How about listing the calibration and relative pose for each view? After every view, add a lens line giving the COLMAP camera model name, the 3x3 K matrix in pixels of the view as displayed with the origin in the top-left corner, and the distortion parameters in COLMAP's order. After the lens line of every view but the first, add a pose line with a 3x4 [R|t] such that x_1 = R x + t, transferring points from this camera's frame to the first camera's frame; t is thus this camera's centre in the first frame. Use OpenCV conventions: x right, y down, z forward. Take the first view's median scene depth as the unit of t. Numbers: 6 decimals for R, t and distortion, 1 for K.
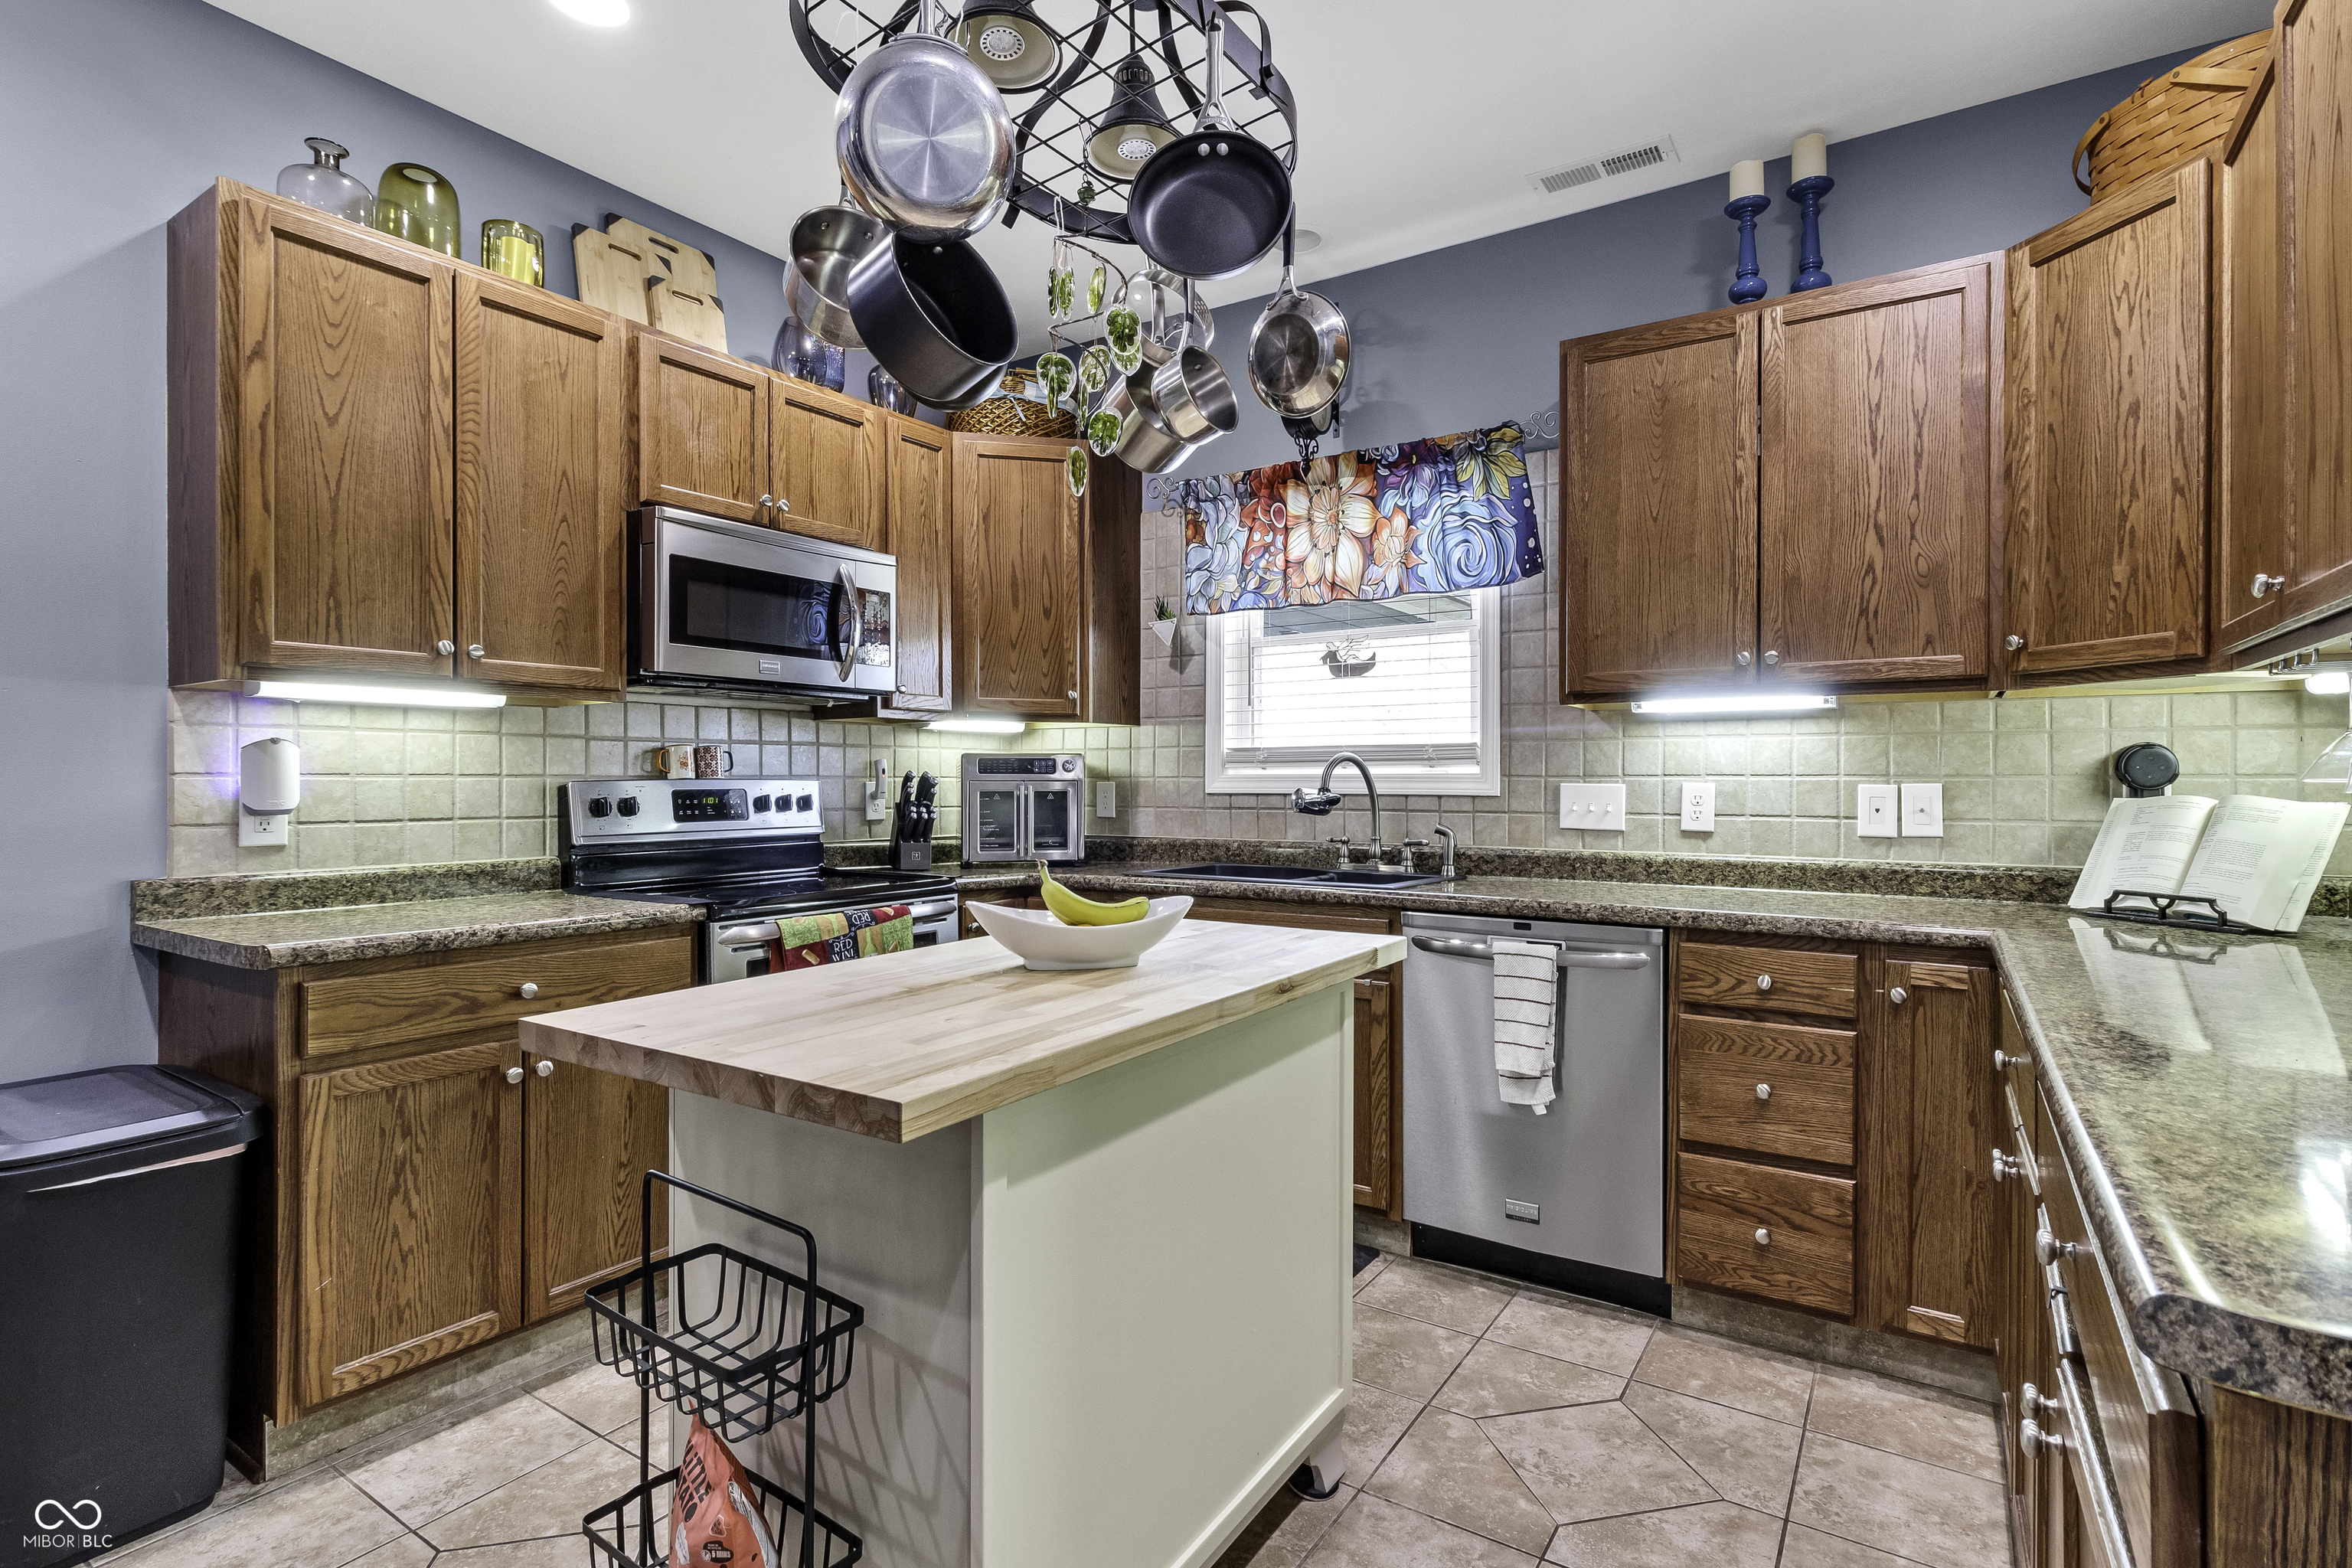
lens RADIAL K [[1126.7, 0, 1182.8], [0, 1126.7, 782.7], [0, 0, 1]] dist [0.003615, 0.000412]
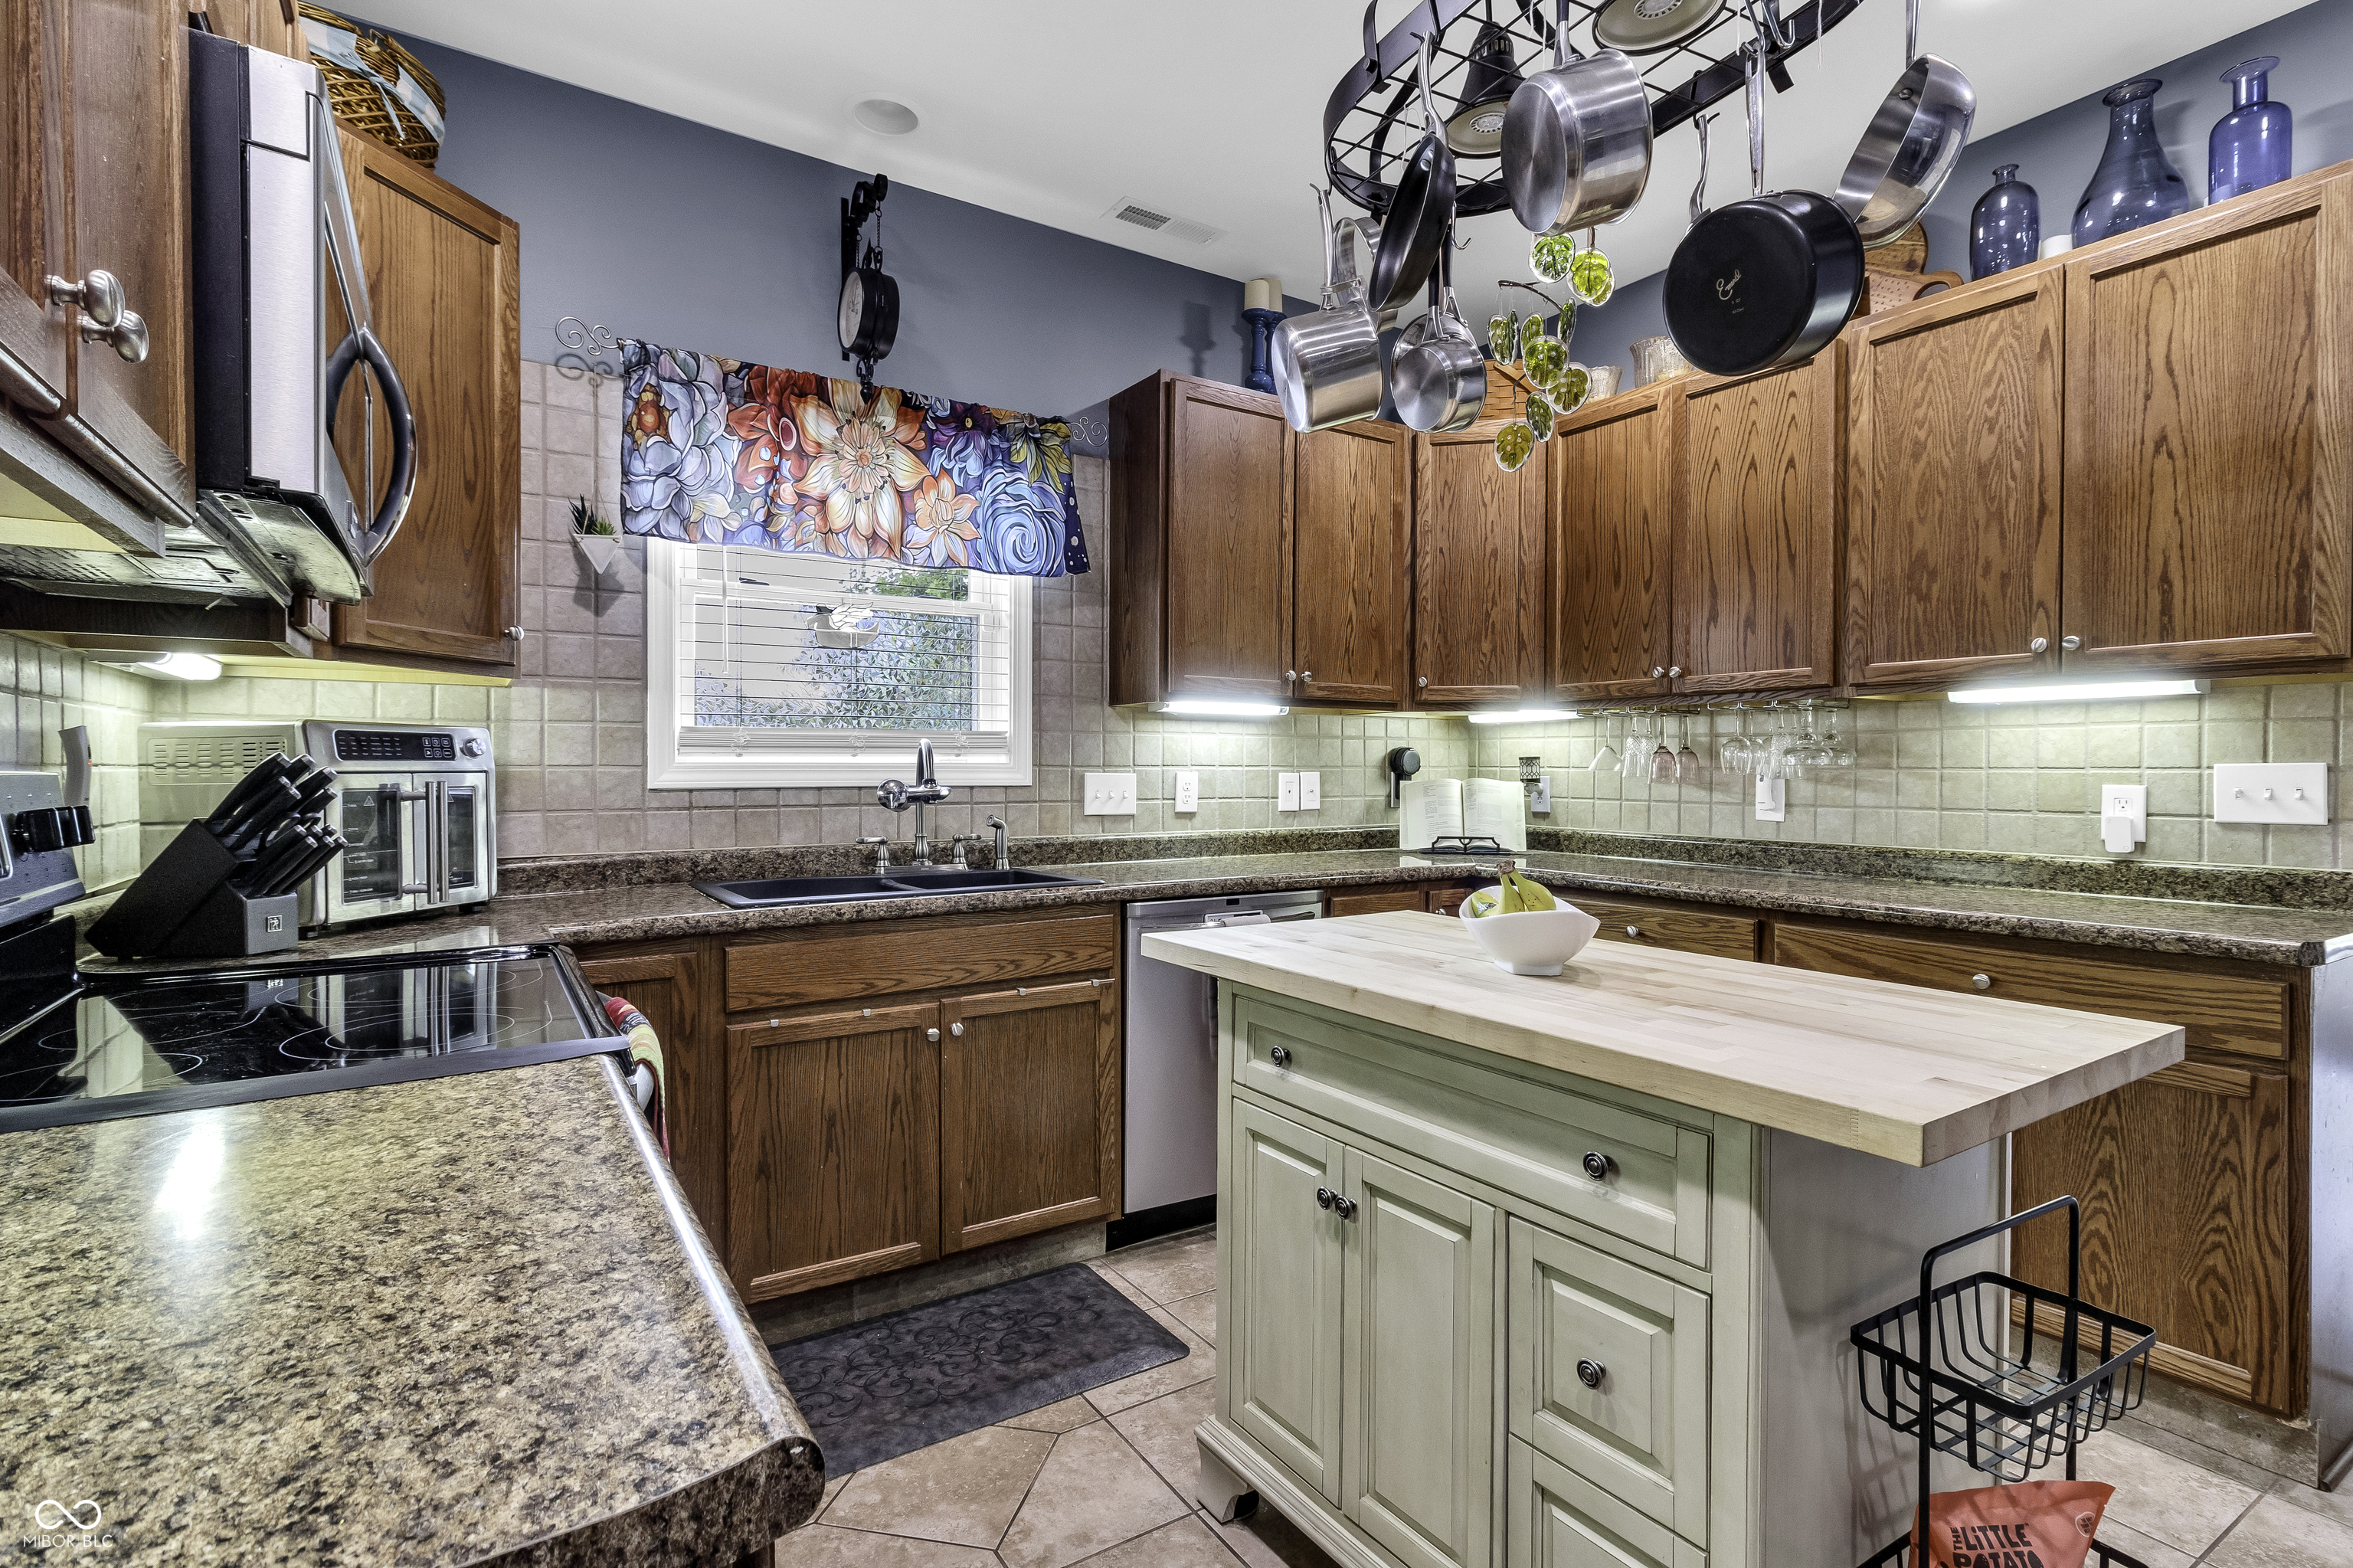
lens RADIAL K [[1127.2, 0, 1183.4], [0, 1127.2, 782.2], [0, 0, 1]] dist [0.003615, 0.000412]
pose [[0.405659, -0.011999, 0.913946, -0.583970], [0.001188, 0.999920, 0.012600, -0.003900], [-0.914024, -0.004025, 0.405641, 0.471852]]
